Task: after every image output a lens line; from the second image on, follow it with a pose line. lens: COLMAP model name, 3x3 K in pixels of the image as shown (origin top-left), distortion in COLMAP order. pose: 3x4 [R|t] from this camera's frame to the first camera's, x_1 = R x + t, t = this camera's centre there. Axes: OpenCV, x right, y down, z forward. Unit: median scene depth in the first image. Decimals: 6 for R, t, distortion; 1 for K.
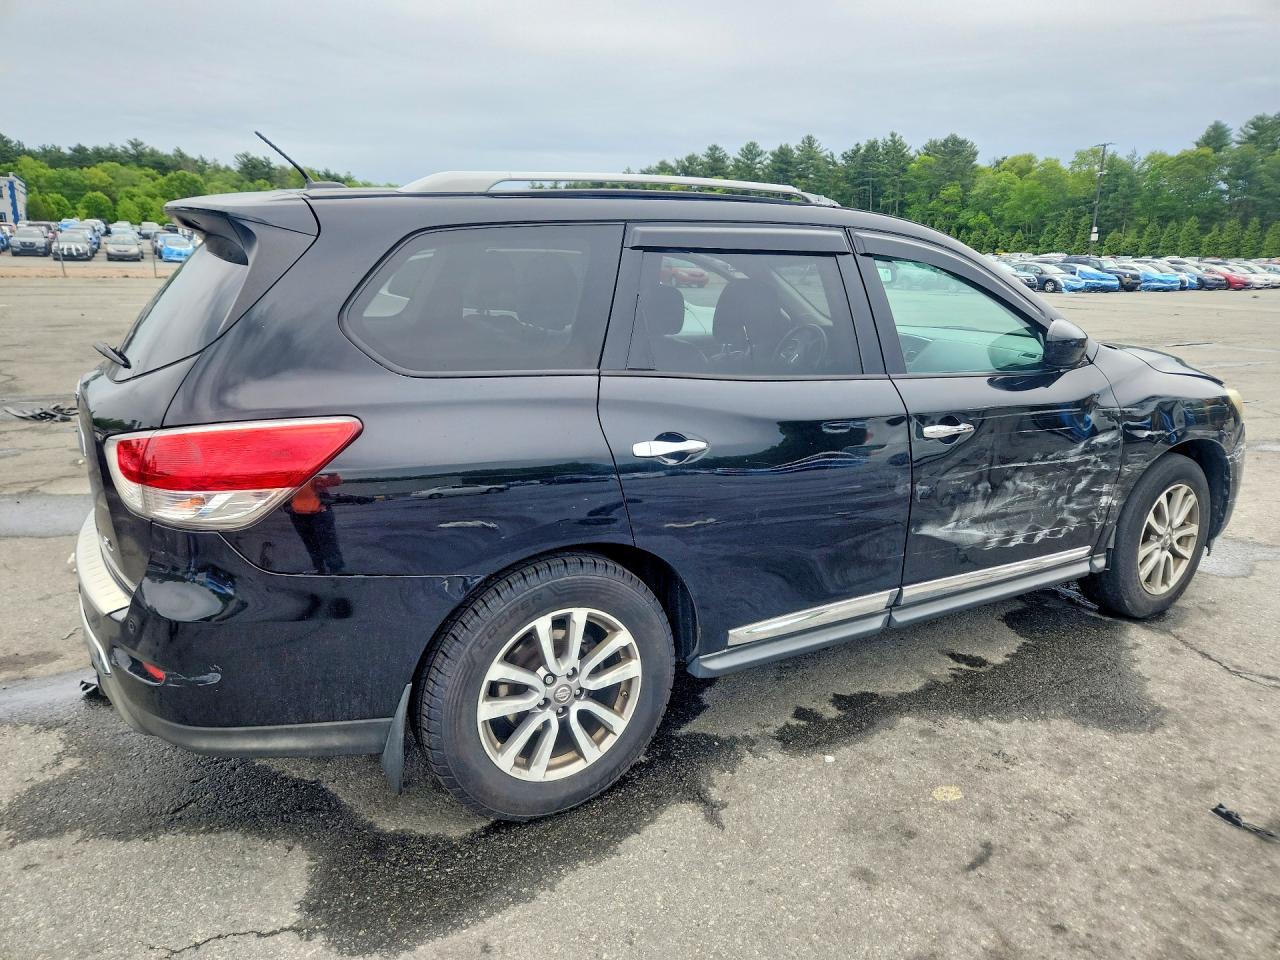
lens RADIAL K [[873.3, 0, 622.4], [0, 873.3, 482.3], [0, 0, 1]] dist [0.071238, -0.054262]
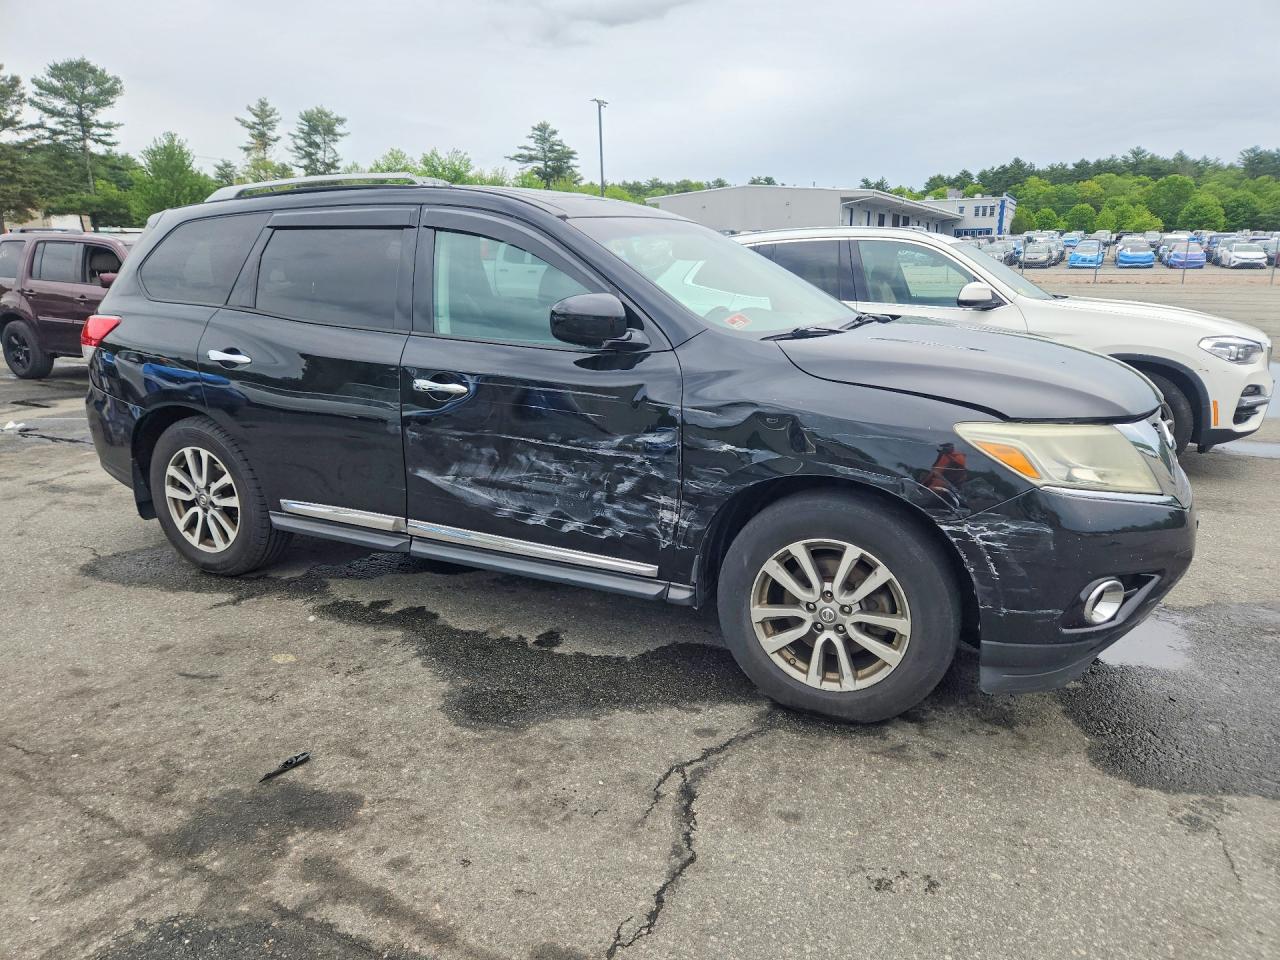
lens RADIAL K [[862.4, 0, 653.8], [0, 862.4, 488.0], [0, 0, 1]] dist [0.065015, -0.054337]
pose [[0.528663, 0.200980, -0.824695, 1.253353], [-0.200721, 0.973610, 0.108601, -0.094616], [0.824758, 0.108121, 0.555053, 0.561371]]
